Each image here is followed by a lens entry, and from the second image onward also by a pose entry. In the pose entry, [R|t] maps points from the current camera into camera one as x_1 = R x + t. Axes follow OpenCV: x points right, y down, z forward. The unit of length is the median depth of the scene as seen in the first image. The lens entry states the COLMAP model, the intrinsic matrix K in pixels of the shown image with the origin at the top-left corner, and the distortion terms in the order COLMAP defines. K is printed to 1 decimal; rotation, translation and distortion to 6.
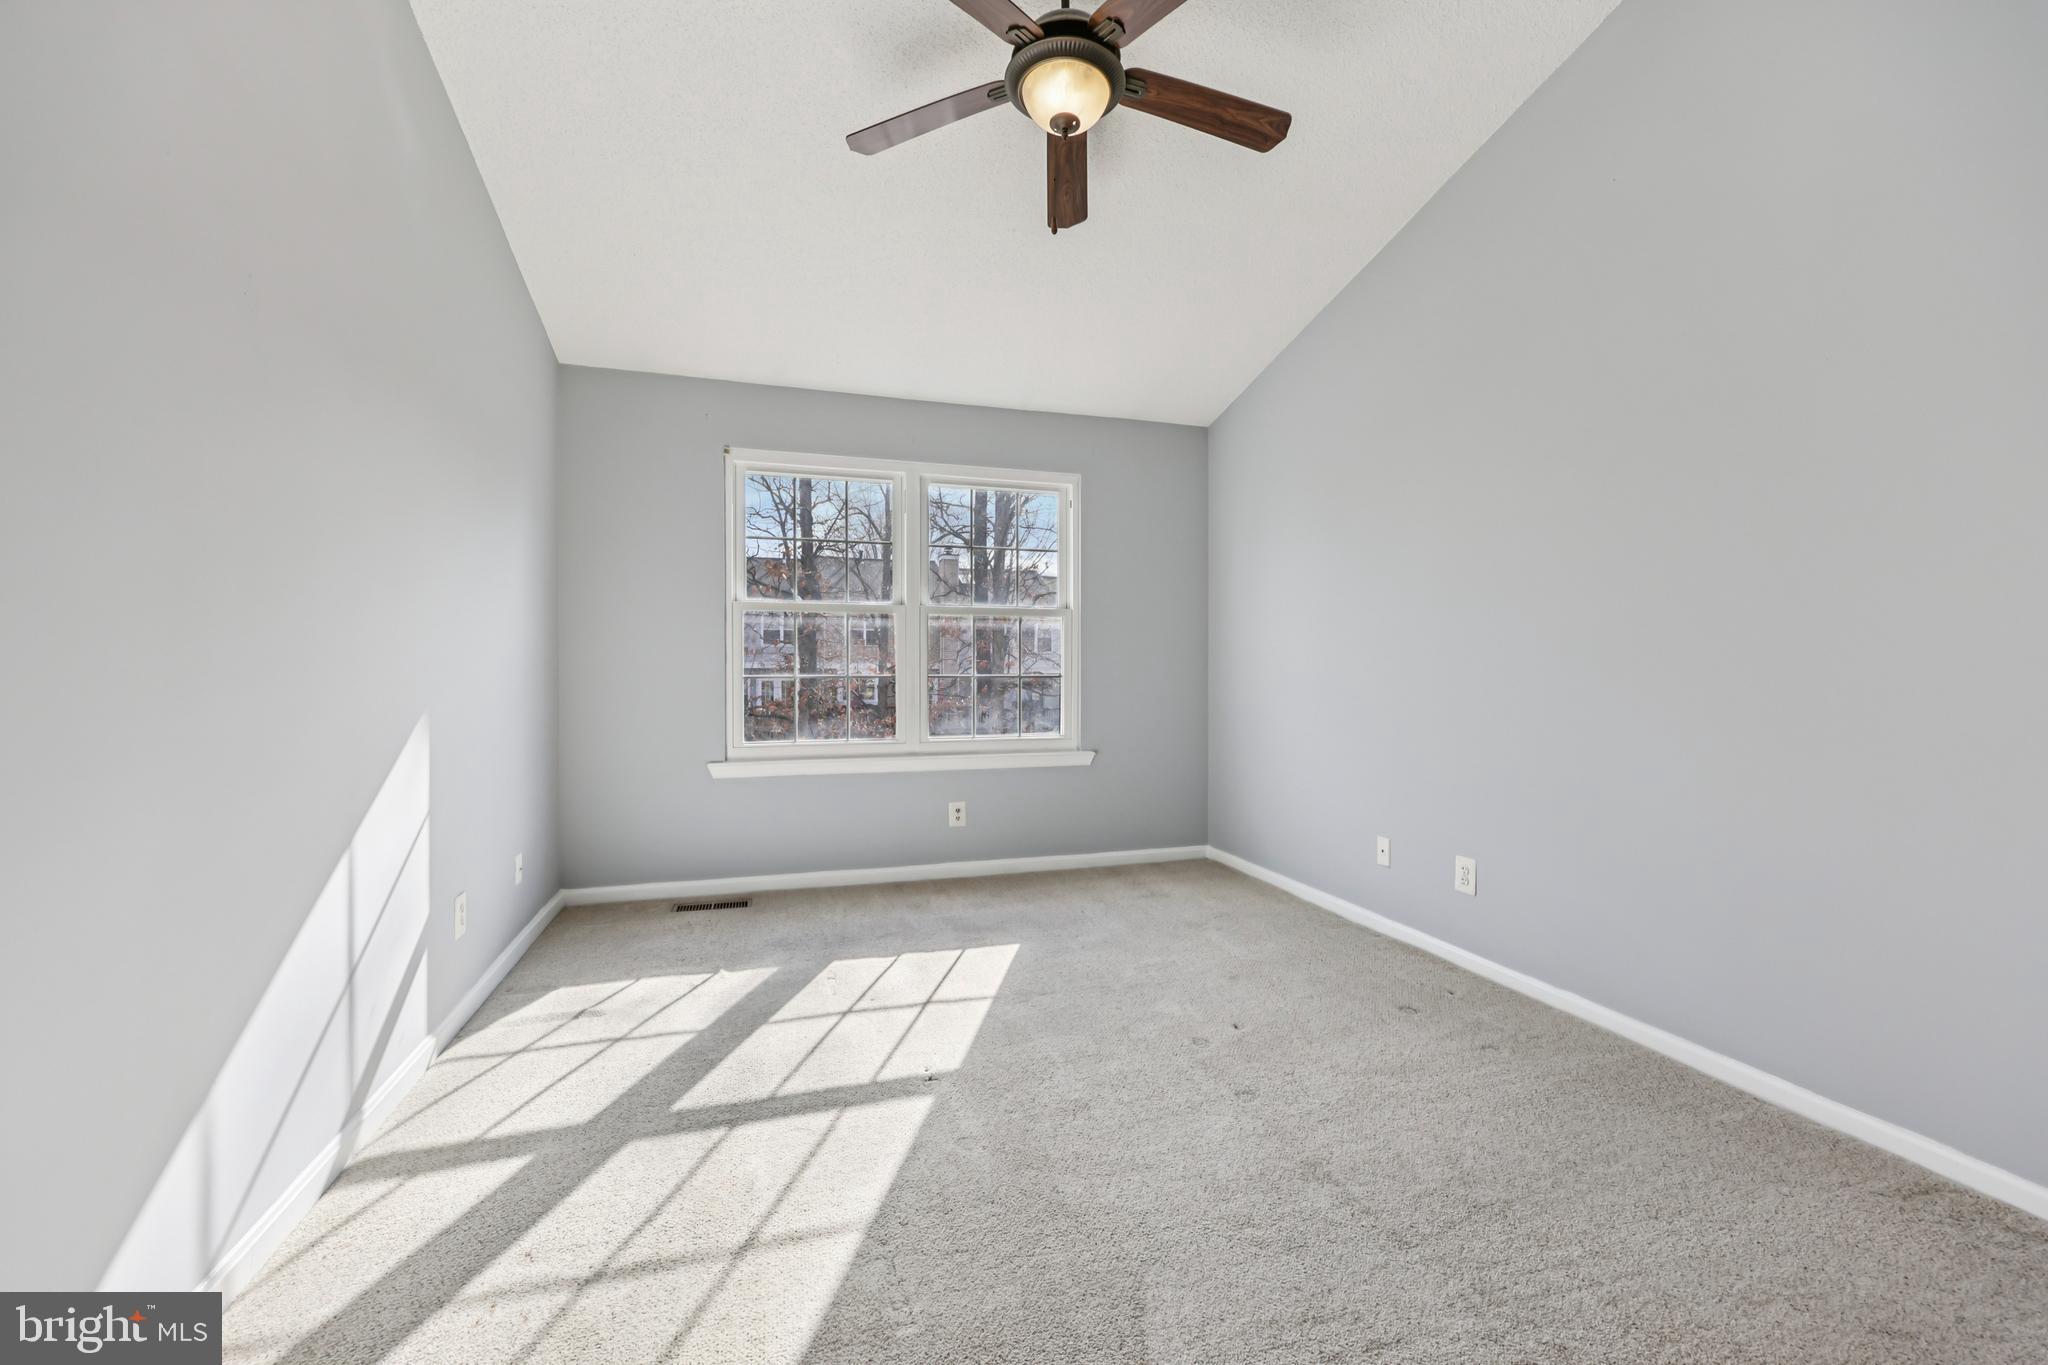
lens RADIAL K [[826.4, 0, 1045.0], [0, 826.4, 688.2], [0, 0, 1]] dist [0.001267, 0.000128]
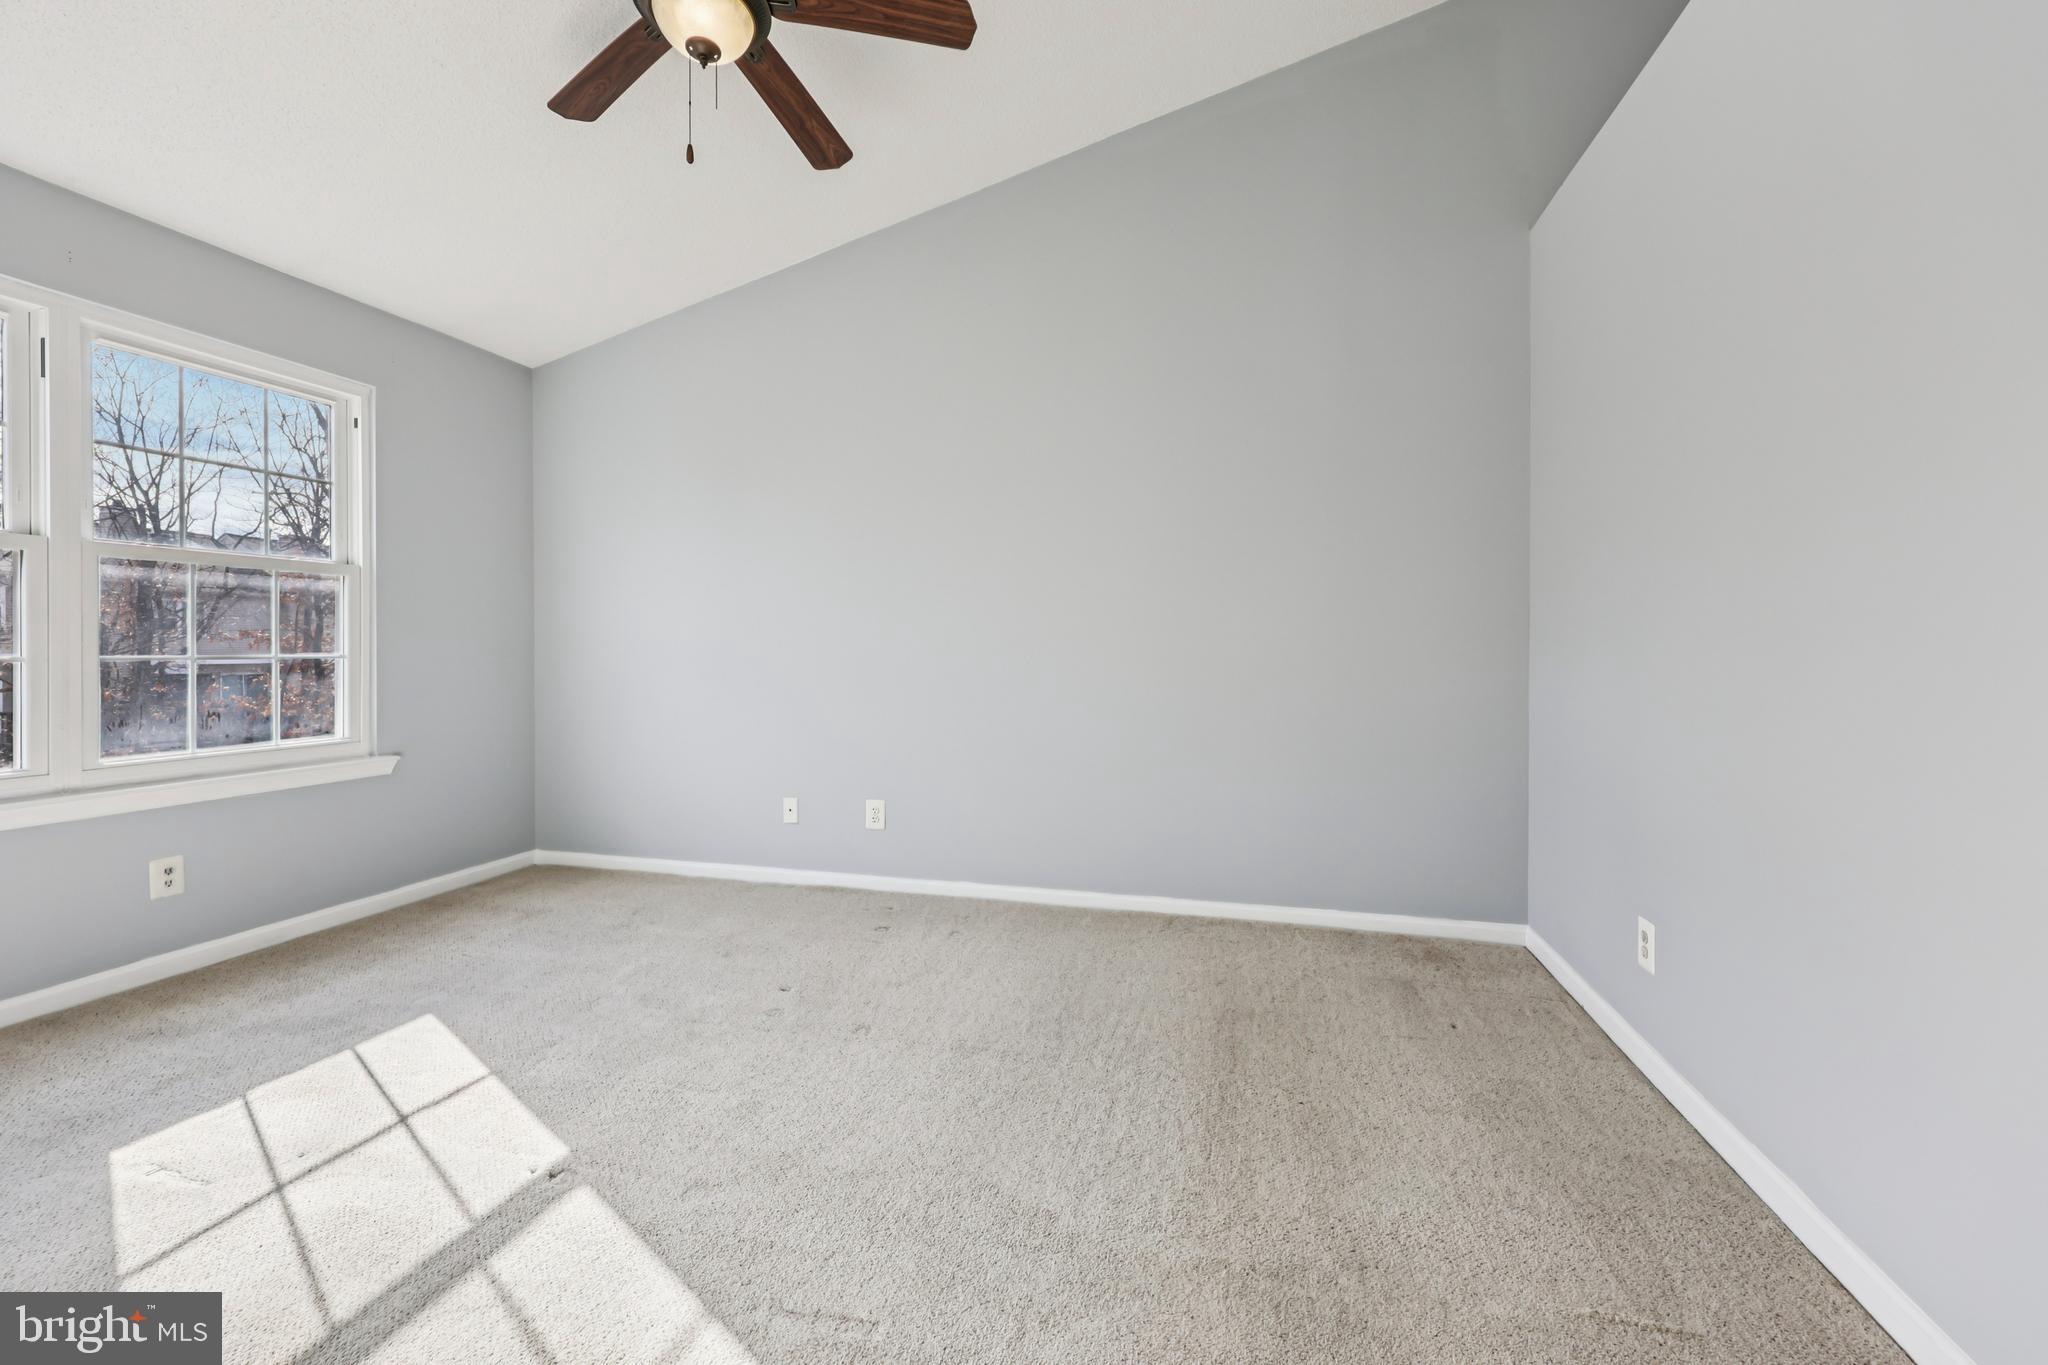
lens RADIAL K [[827.7, 0, 1024.4], [0, 827.7, 665.3], [0, 0, 1]] dist [-0.000178, 0.000034]
pose [[0.534921, -0.018144, 0.844708, -0.408335], [0.020953, 0.999747, 0.008205, -0.000388], [-0.844642, 0.013310, 0.535165, 0.155551]]
